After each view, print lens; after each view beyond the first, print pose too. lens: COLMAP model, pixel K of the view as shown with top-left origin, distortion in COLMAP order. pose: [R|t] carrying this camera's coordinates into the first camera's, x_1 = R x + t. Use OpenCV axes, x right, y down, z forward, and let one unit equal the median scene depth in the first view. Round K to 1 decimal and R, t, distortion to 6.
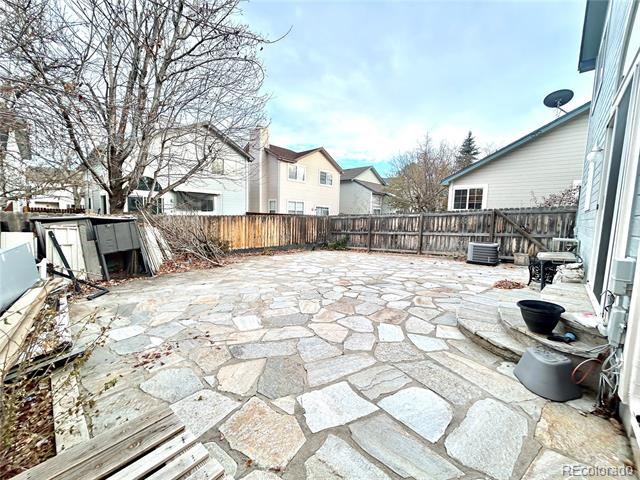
lens RADIAL K [[257.3, 0, 320.9], [0, 257.3, 239.4], [0, 0, 1]] dist [0.000258, 0.000363]
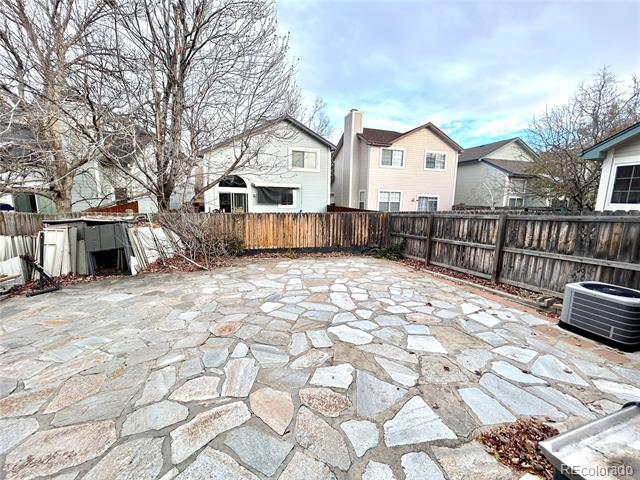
lens RADIAL K [[257.3, 0, 320.9], [0, 257.3, 239.4], [0, 0, 1]] dist [0.000258, 0.000363]
pose [[0.860995, 0.067053, -0.504174, 0.288640], [-0.043341, 0.997339, 0.058627, -0.052509], [0.506763, -0.028626, 0.861610, 0.253541]]
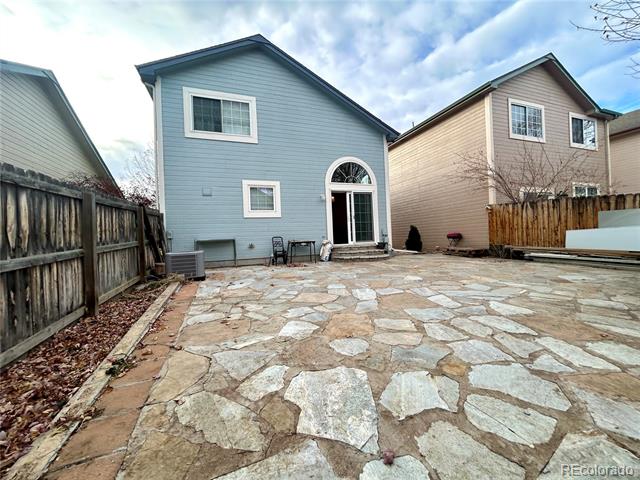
lens RADIAL K [[257.3, 0, 320.9], [0, 257.3, 239.4], [0, 0, 1]] dist [0.000258, 0.000363]
pose [[-0.893291, 0.010332, 0.449360, -0.025324], [0.057984, 0.994031, 0.092413, -0.045270], [-0.445723, 0.108608, -0.888558, 1.011358]]
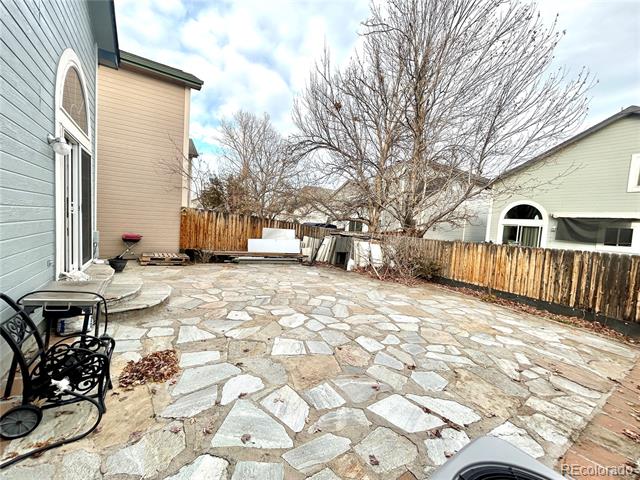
lens RADIAL K [[257.3, 0, 320.9], [0, 257.3, 239.4], [0, 0, 1]] dist [0.000258, 0.000363]
pose [[-0.243449, 0.019552, -0.969717, 0.510914], [-0.159681, 0.985346, 0.059956, -0.064197], [0.956679, 0.169441, -0.236760, 0.629225]]
